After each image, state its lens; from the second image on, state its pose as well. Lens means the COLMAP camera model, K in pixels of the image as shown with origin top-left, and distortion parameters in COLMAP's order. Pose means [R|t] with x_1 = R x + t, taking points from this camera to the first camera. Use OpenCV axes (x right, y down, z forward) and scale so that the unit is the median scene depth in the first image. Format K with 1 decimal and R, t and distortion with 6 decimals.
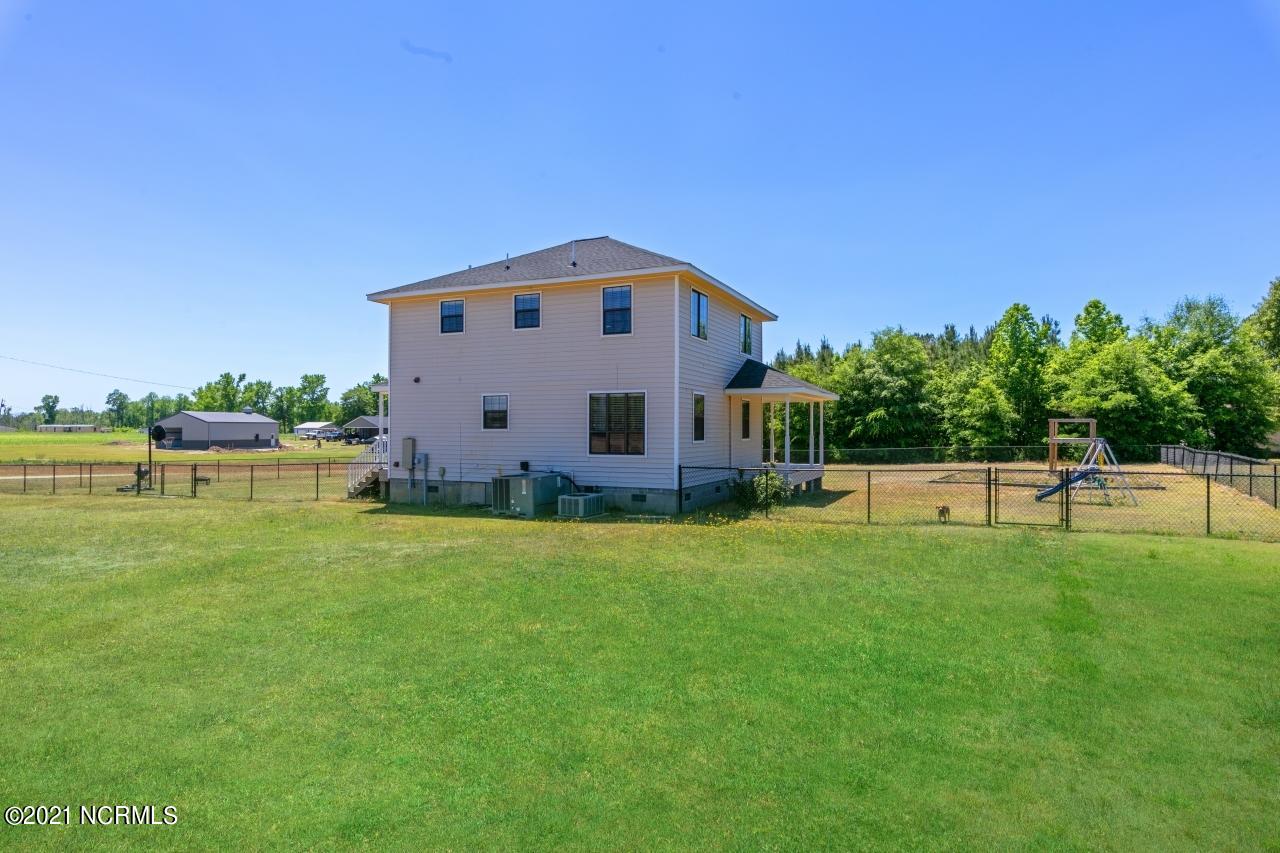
lens RADIAL K [[736.2, 0, 641.6], [0, 736.2, 427.2], [0, 0, 1]] dist [0.004243, -0.000439]
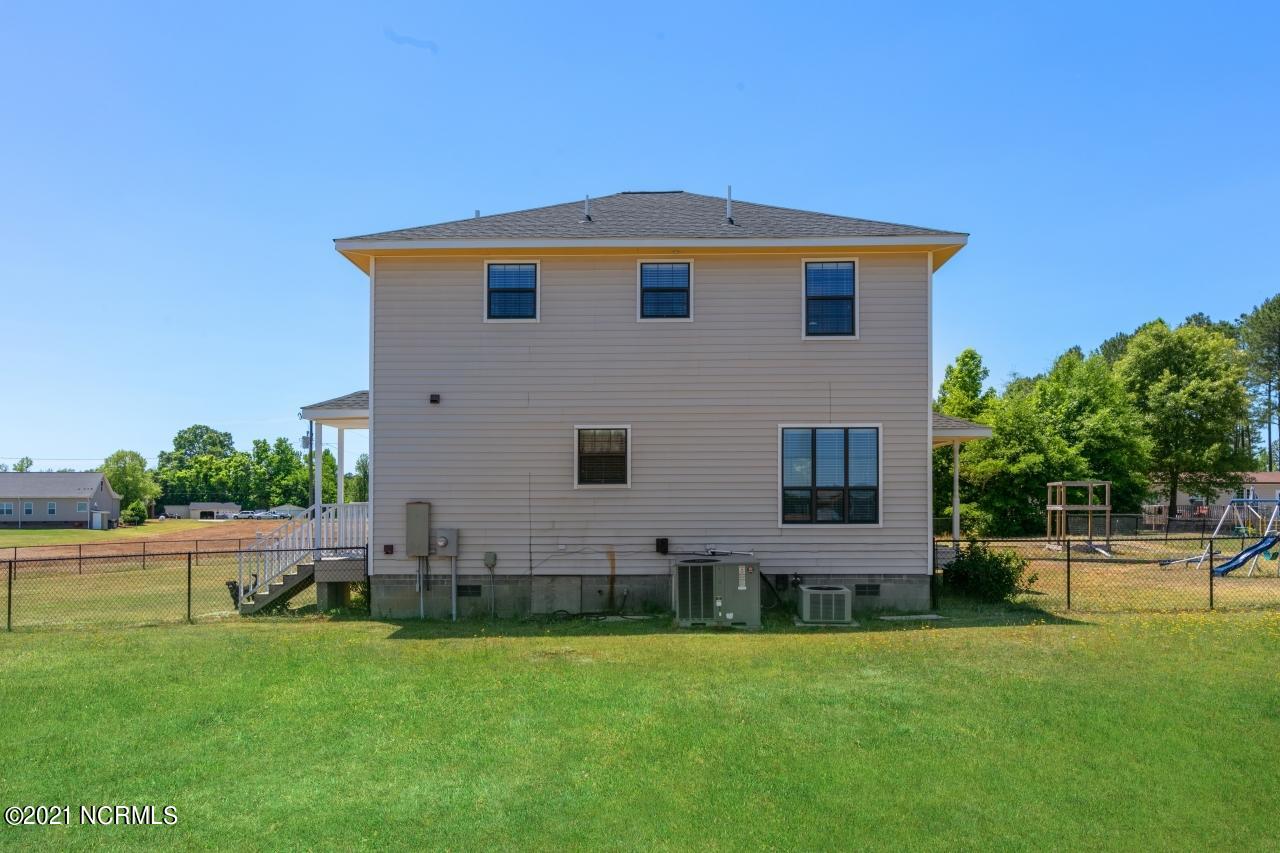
lens RADIAL K [[960.1, 0, 638.8], [0, 960.1, 495.6], [0, 0, 1]] dist [-0.000352, 0.001374]
pose [[0.917492, -0.000526, 0.397754, -0.459592], [0.003829, 0.999964, -0.007510, 0.016376], [-0.397736, 0.008413, 0.917461, 0.265971]]
